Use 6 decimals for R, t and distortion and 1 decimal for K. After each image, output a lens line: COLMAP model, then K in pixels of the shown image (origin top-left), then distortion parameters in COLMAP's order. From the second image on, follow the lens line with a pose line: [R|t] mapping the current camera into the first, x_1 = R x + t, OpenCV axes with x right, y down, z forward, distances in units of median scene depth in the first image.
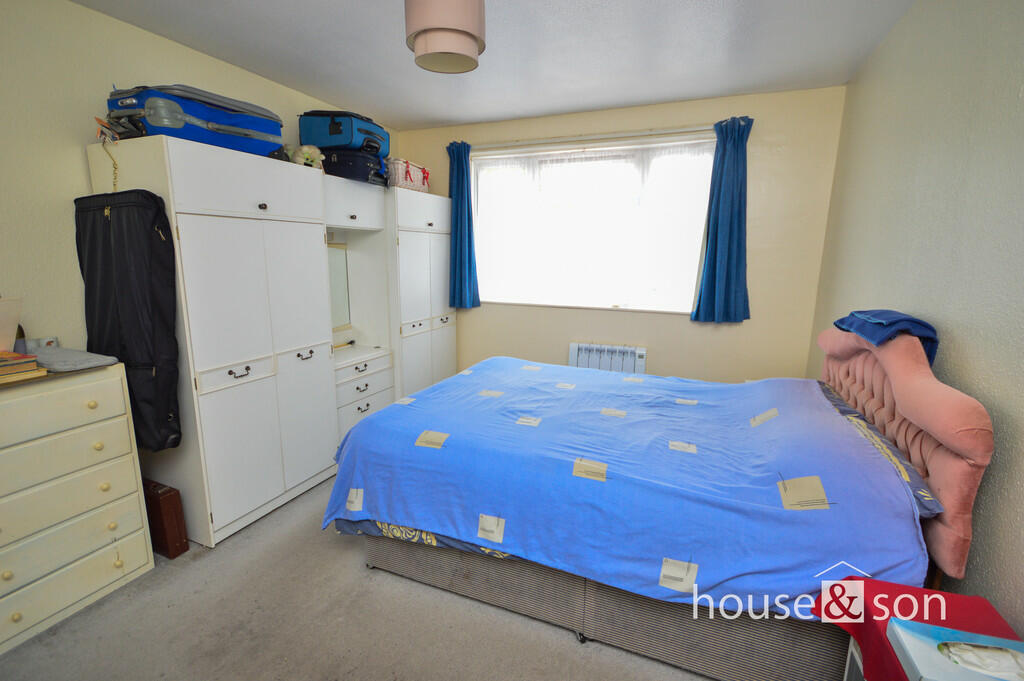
lens RADIAL K [[462.8, 0, 517.5], [0, 462.8, 342.1], [0, 0, 1]] dist [-0.001187, -0.000334]
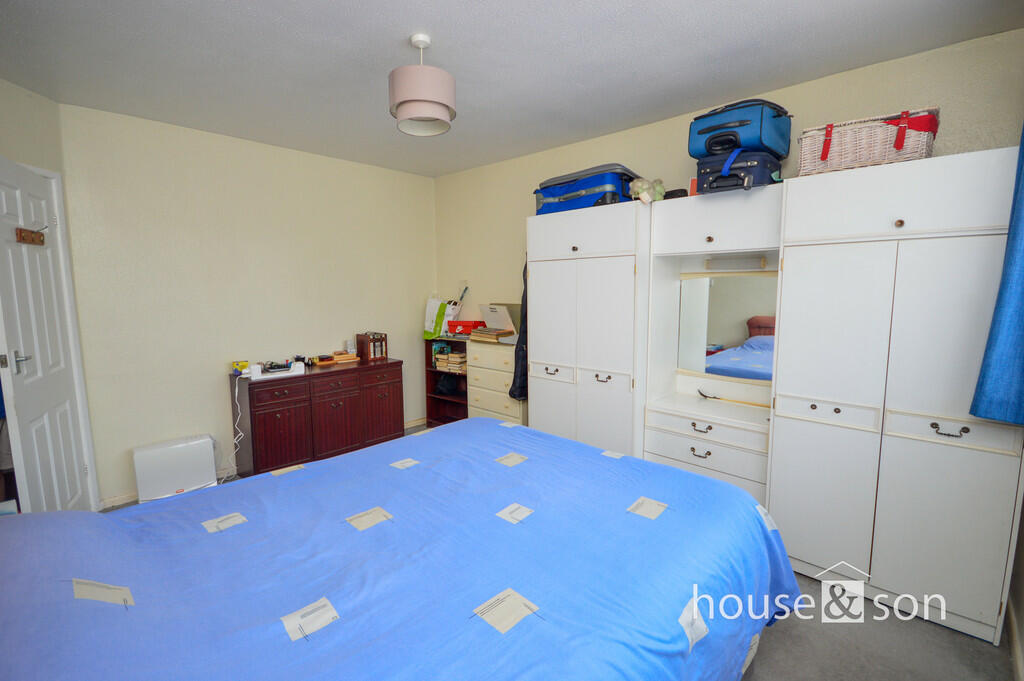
lens RADIAL K [[462.8, 0, 517.5], [0, 462.8, 342.1], [0, 0, 1]] dist [-0.001187, -0.000334]
pose [[-0.367782, 0.098199, -0.924713, 0.575809], [-0.175251, 0.969271, 0.172632, -0.194417], [0.913249, 0.225548, -0.339271, 1.103387]]
